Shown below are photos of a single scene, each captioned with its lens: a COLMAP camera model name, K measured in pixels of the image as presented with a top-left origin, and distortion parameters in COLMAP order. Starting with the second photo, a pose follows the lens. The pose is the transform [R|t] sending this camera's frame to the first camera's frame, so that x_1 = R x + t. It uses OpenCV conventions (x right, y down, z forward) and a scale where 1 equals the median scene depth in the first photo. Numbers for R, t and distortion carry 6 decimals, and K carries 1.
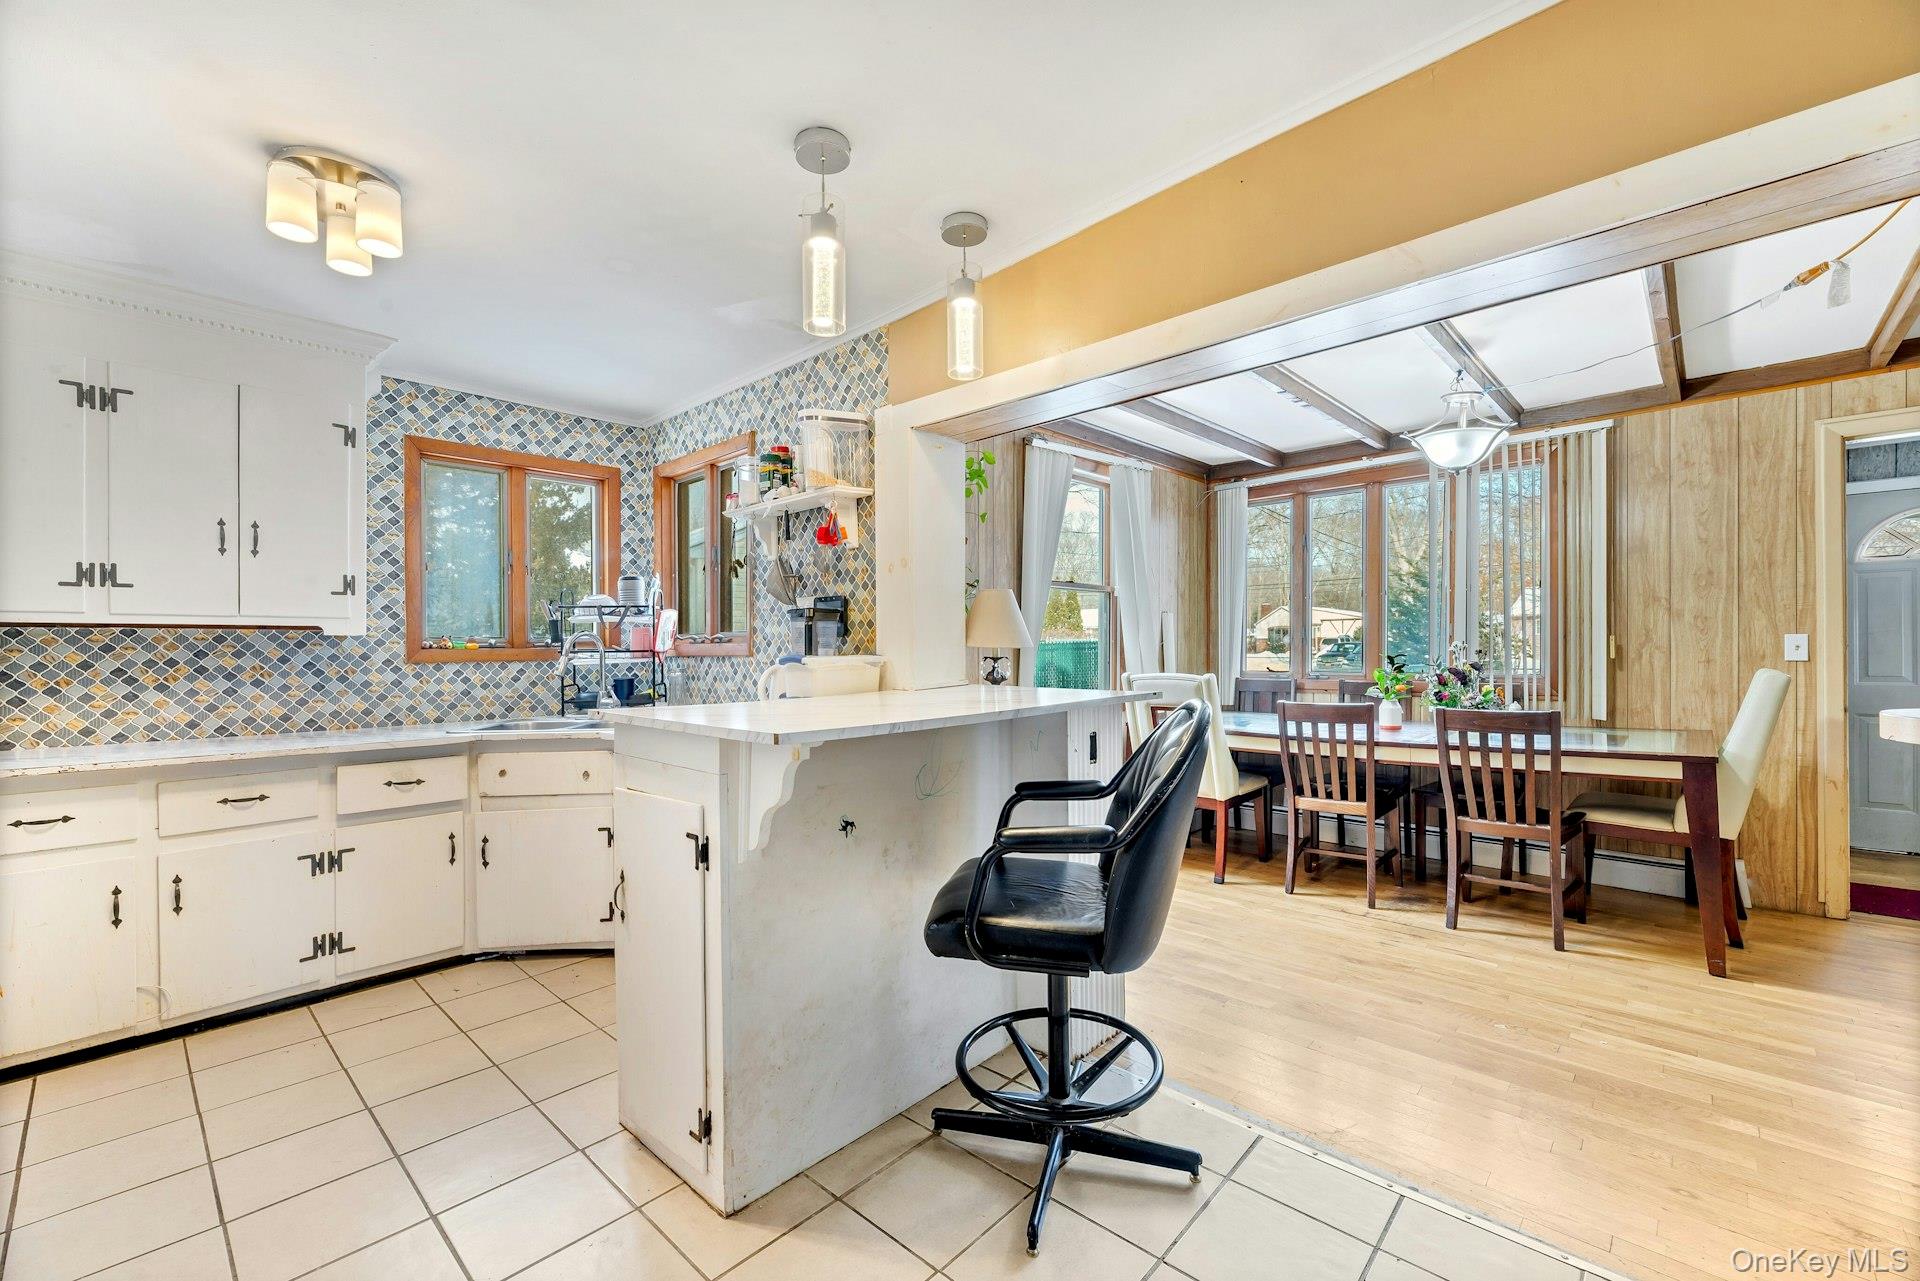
lens RADIAL K [[778.0, 0, 946.9], [0, 778.0, 649.3], [0, 0, 1]] dist [-0.000044, 0.000044]
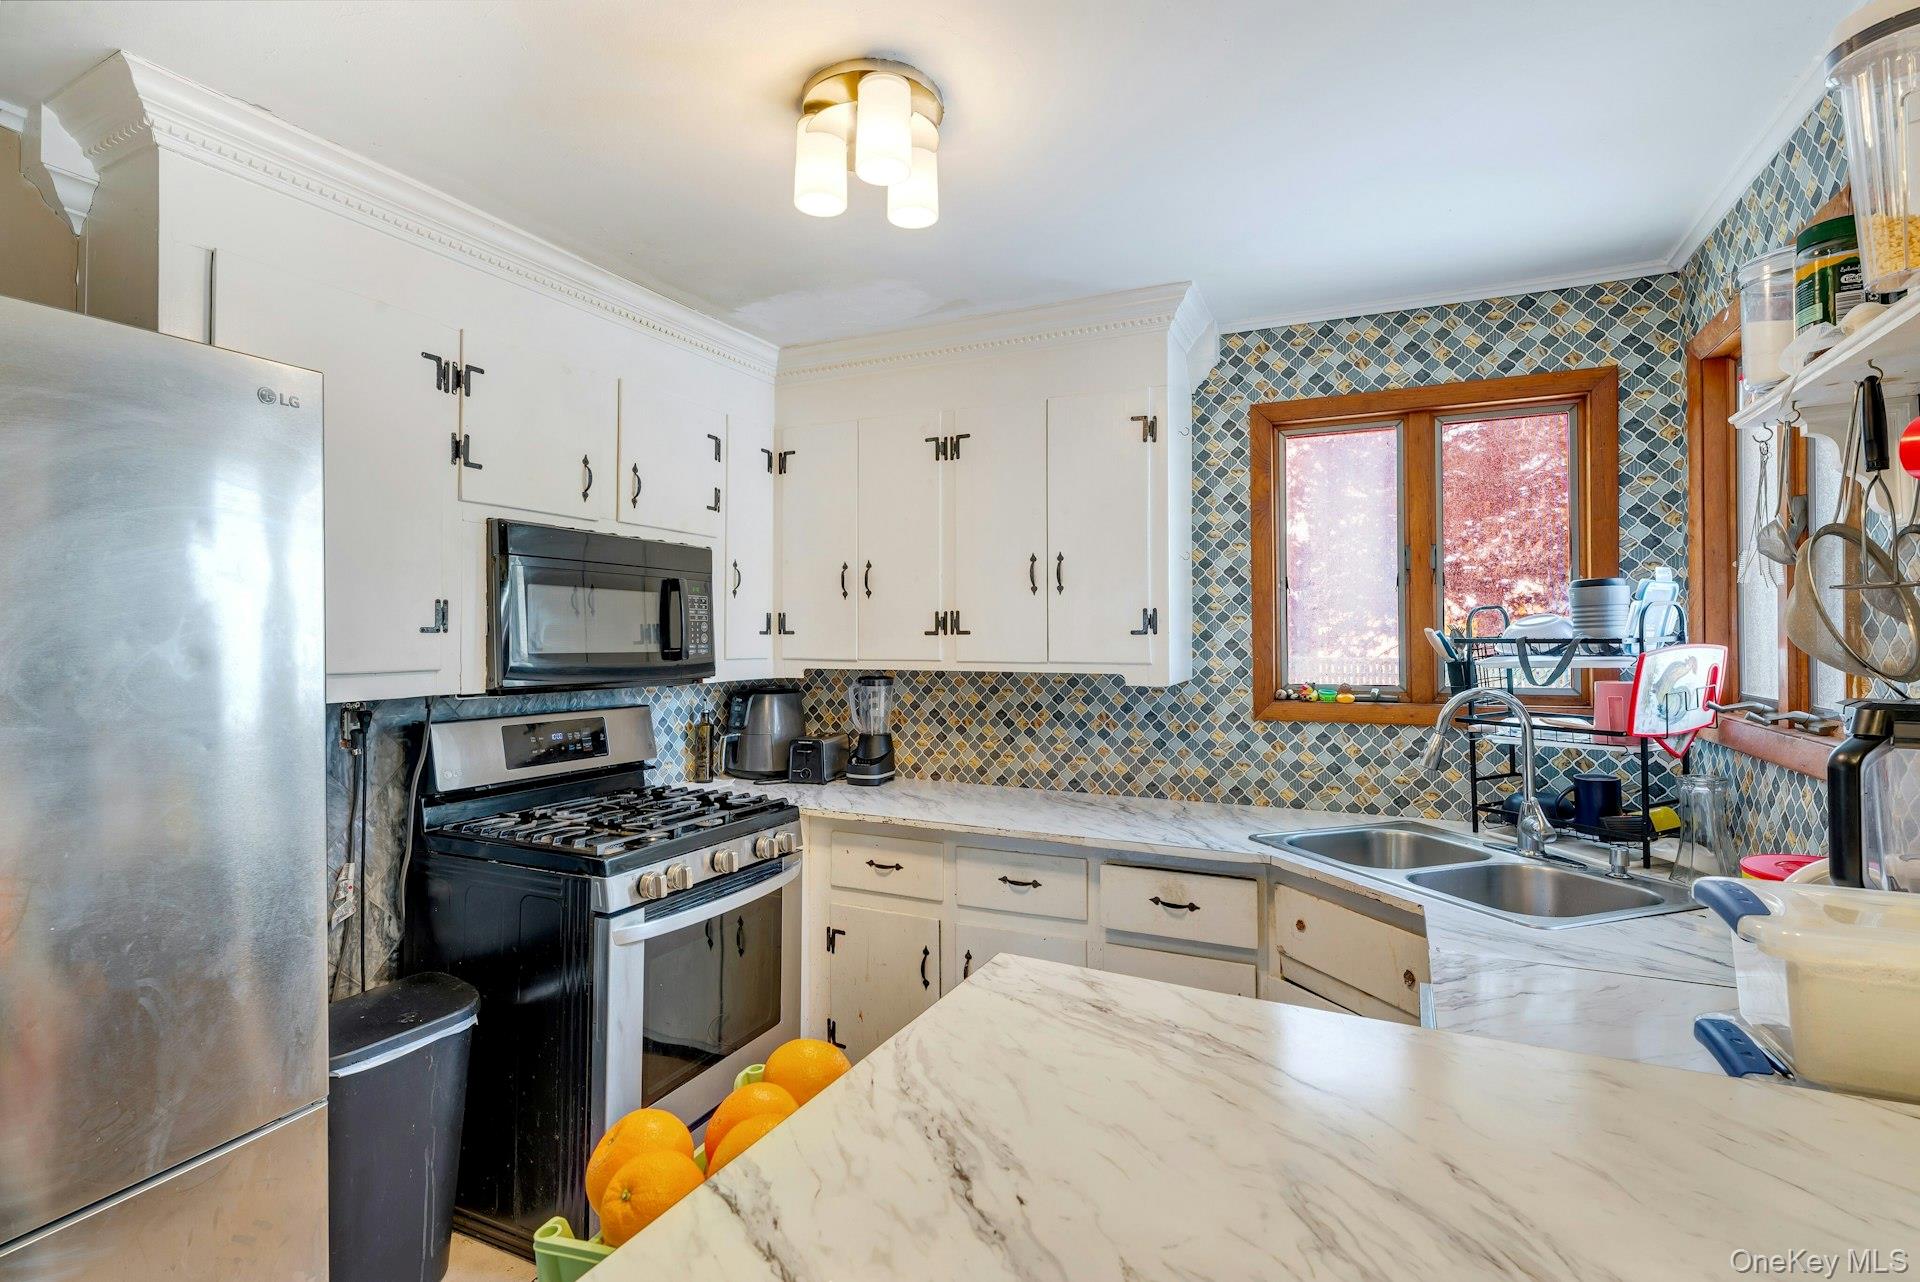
lens RADIAL K [[908.1, 0, 969.9], [0, 908.1, 610.3], [0, 0, 1]] dist [-0.000928, -0.000667]
pose [[0.308747, -0.013365, -0.951050, 0.026503], [-0.004971, 0.999865, -0.015665, -0.068586], [0.951131, 0.009564, 0.308639, 0.482910]]
